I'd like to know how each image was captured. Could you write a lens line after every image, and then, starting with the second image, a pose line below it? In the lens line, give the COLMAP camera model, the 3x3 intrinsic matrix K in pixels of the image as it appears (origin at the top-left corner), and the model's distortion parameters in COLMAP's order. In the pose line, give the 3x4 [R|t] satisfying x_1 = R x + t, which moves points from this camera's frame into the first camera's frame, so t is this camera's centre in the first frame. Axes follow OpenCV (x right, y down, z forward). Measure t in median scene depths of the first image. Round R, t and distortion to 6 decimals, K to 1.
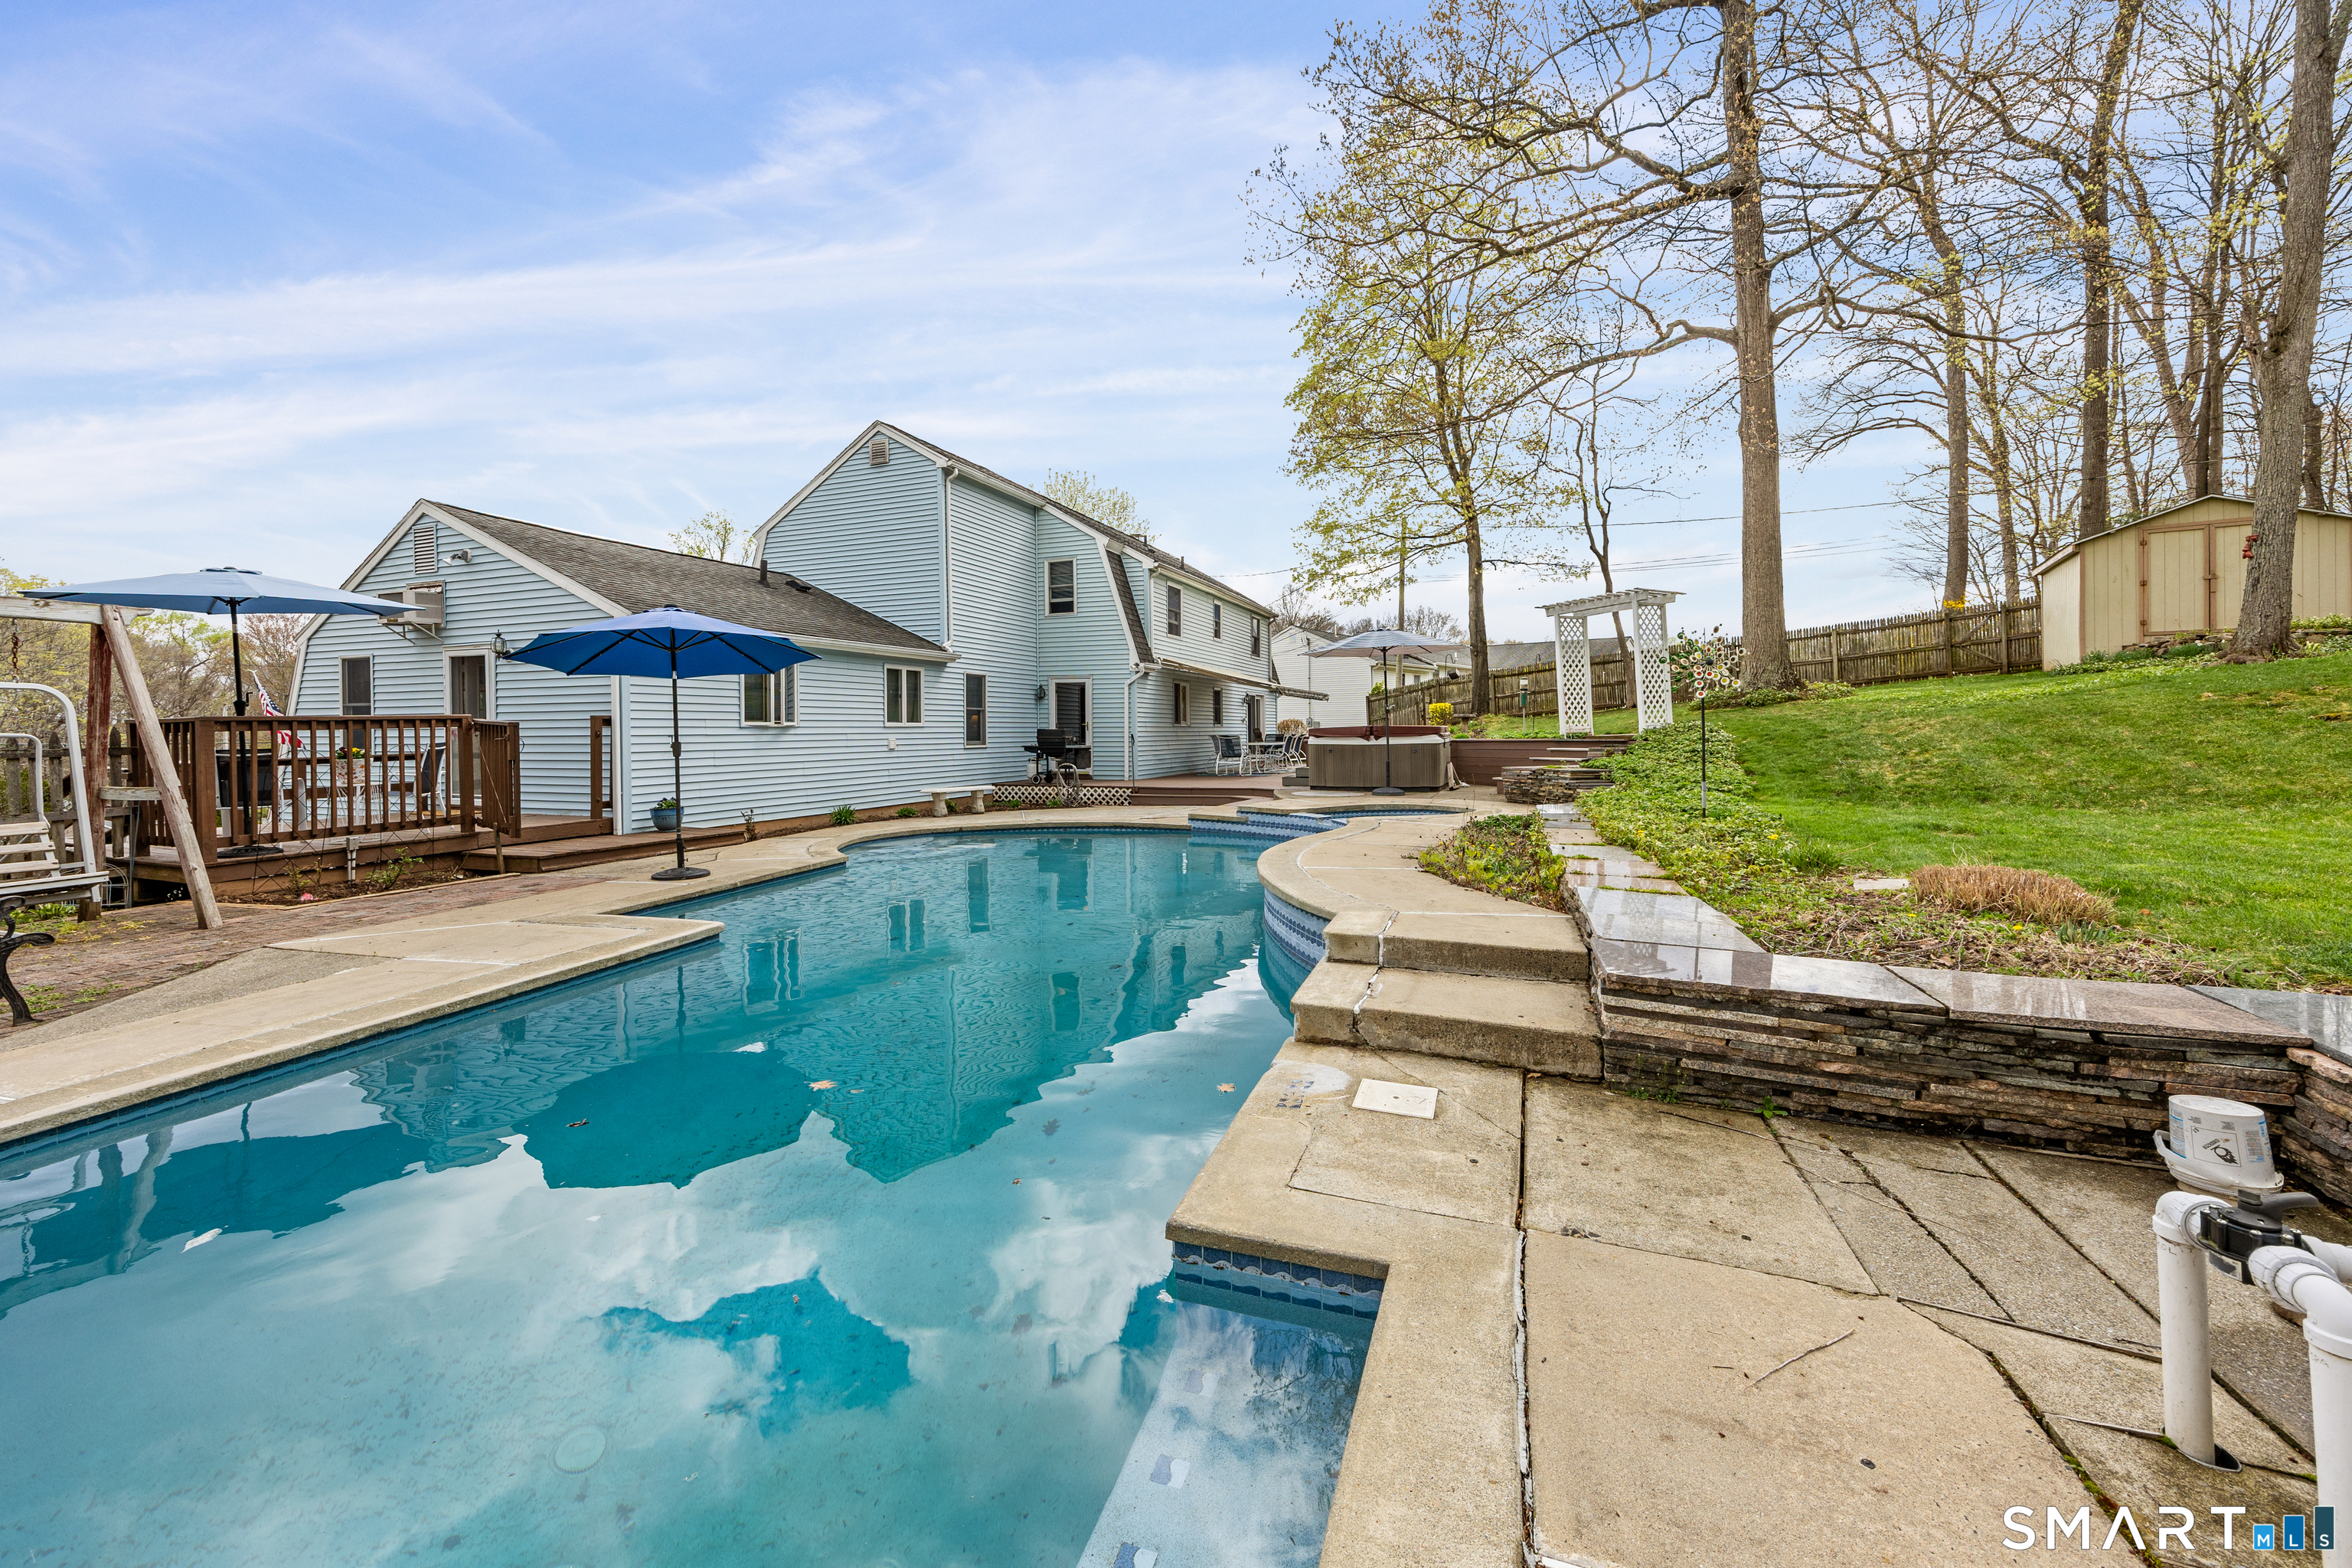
lens RADIAL K [[949.4, 0, 1170.1], [0, 949.4, 775.3], [0, 0, 1]] dist [-0.010138, 0.001512]
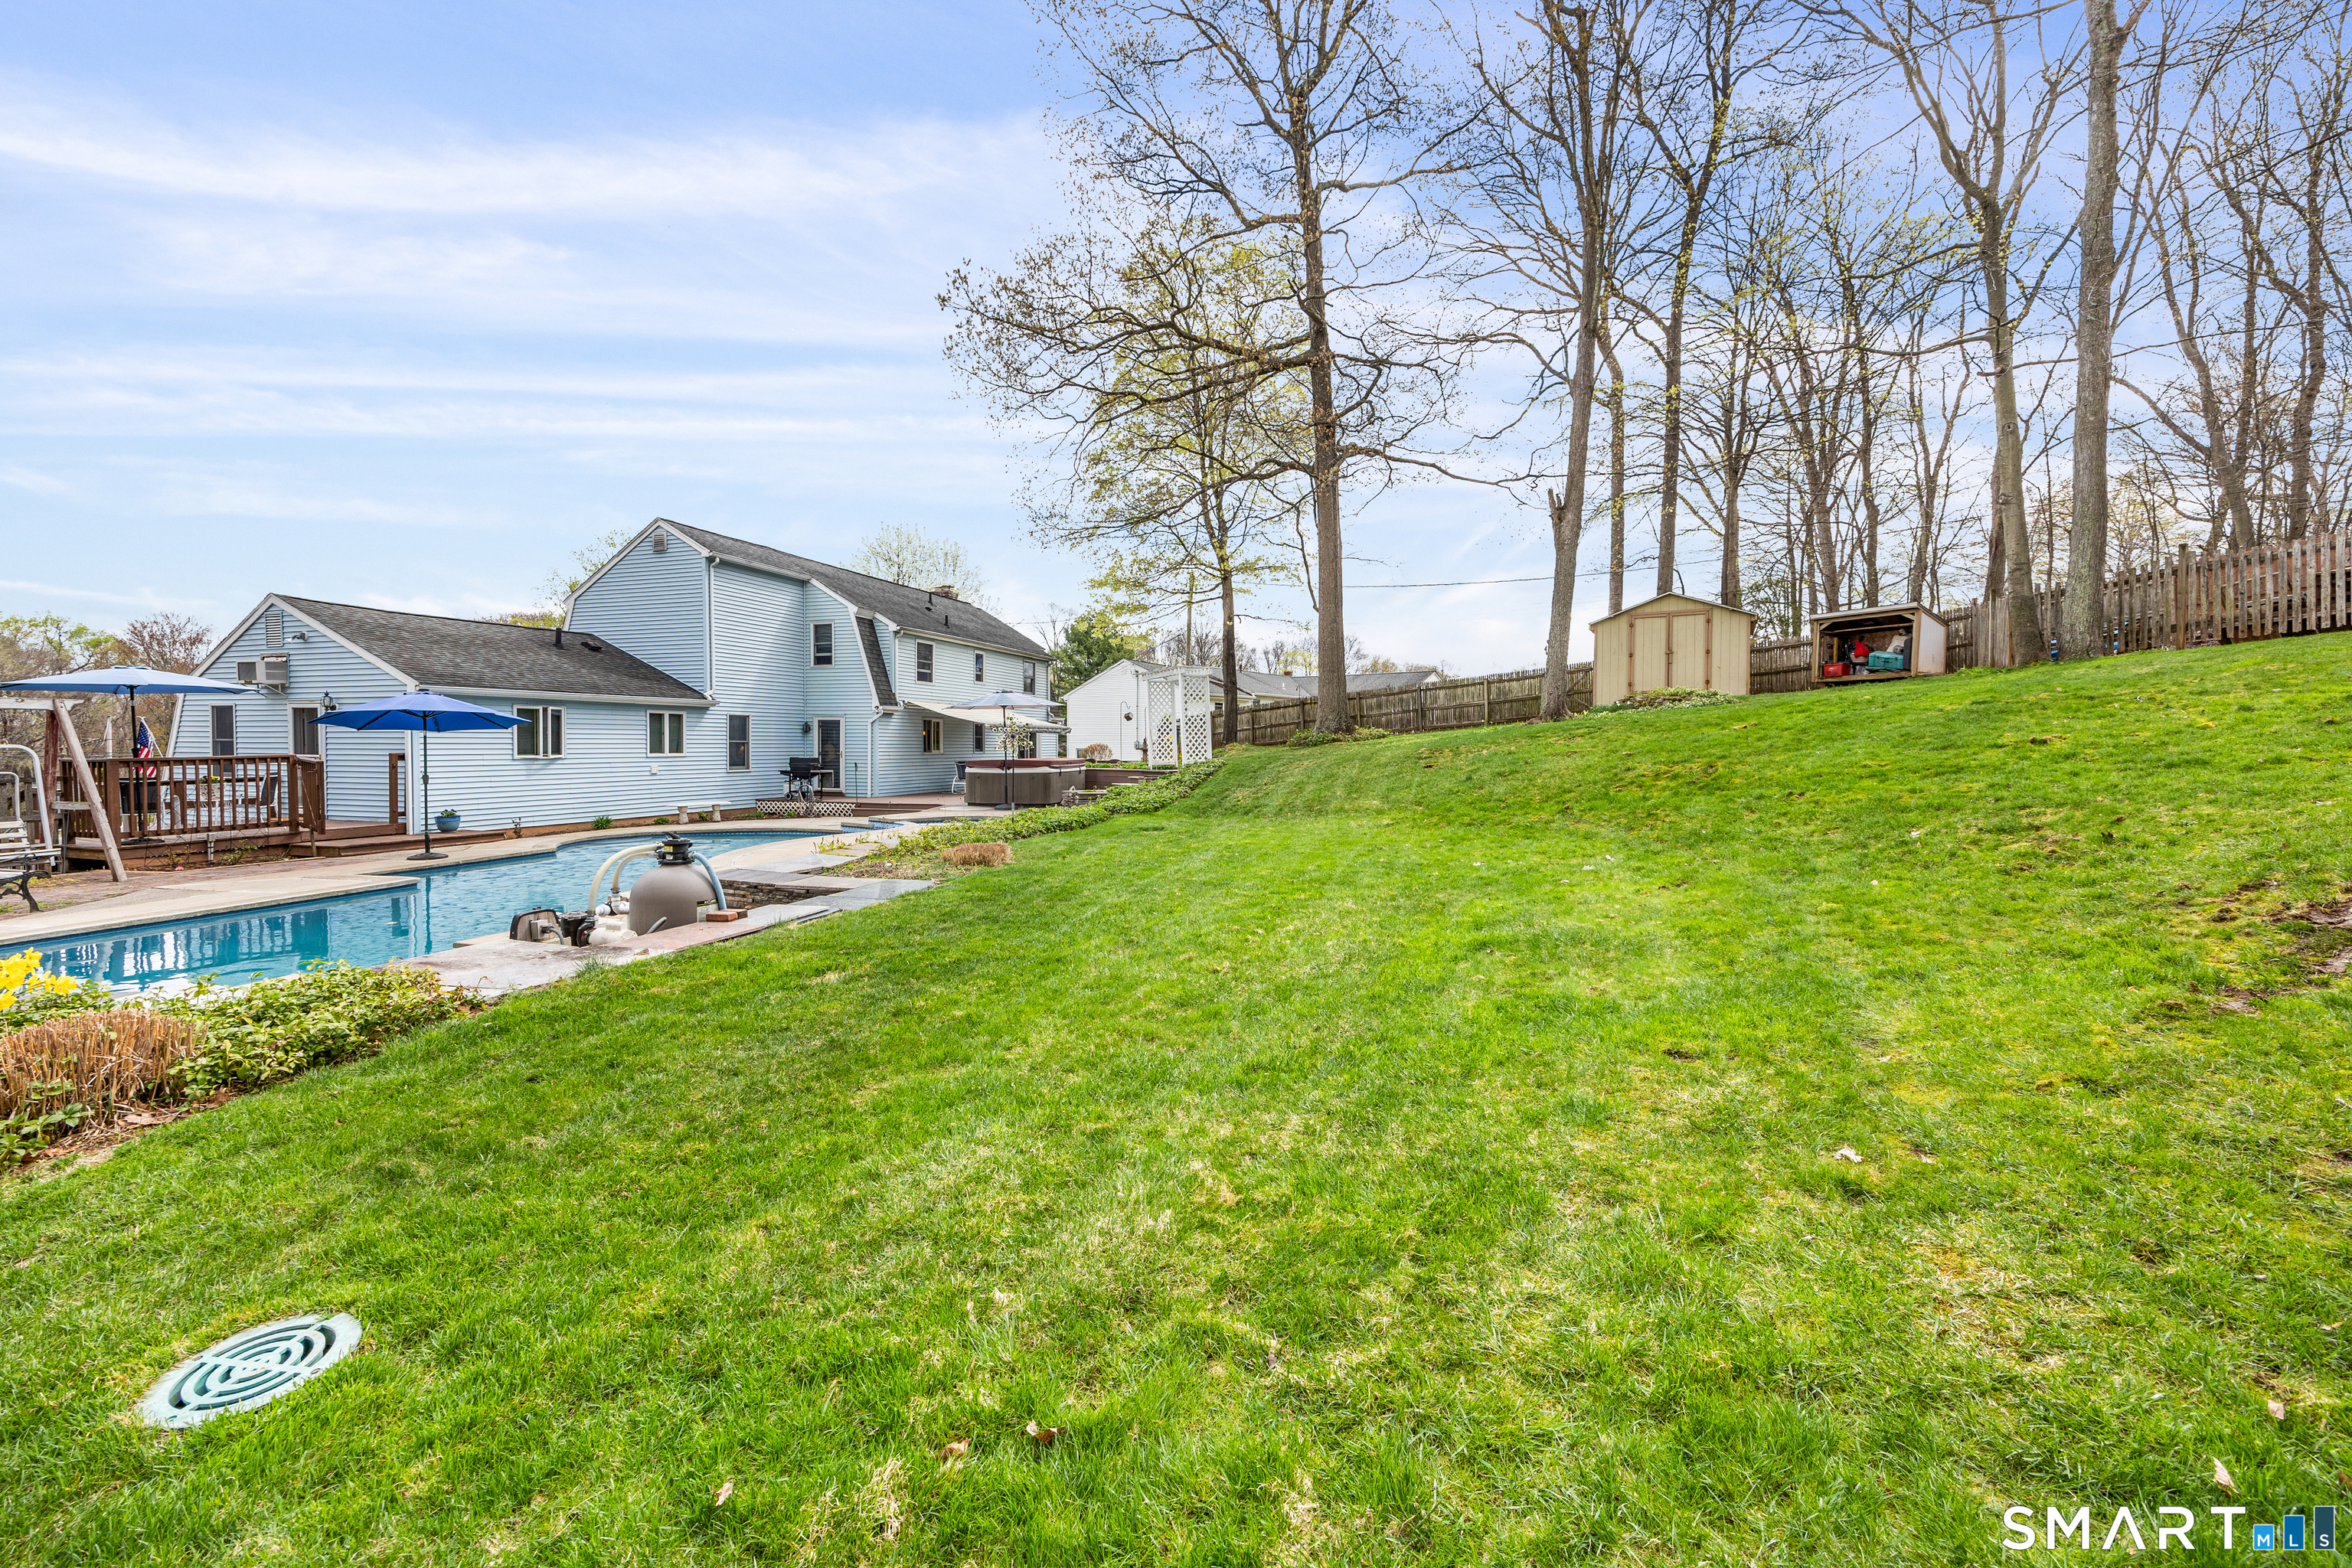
lens RADIAL K [[949.4, 0, 1181.4], [0, 949.4, 797.0], [0, 0, 1]] dist [-0.010138, 0.001512]
pose [[0.997785, 0.005337, 0.066309, 0.487874], [-0.005848, 0.999955, 0.007518, -0.012332], [-0.066265, -0.007889, 0.997771, -0.510421]]
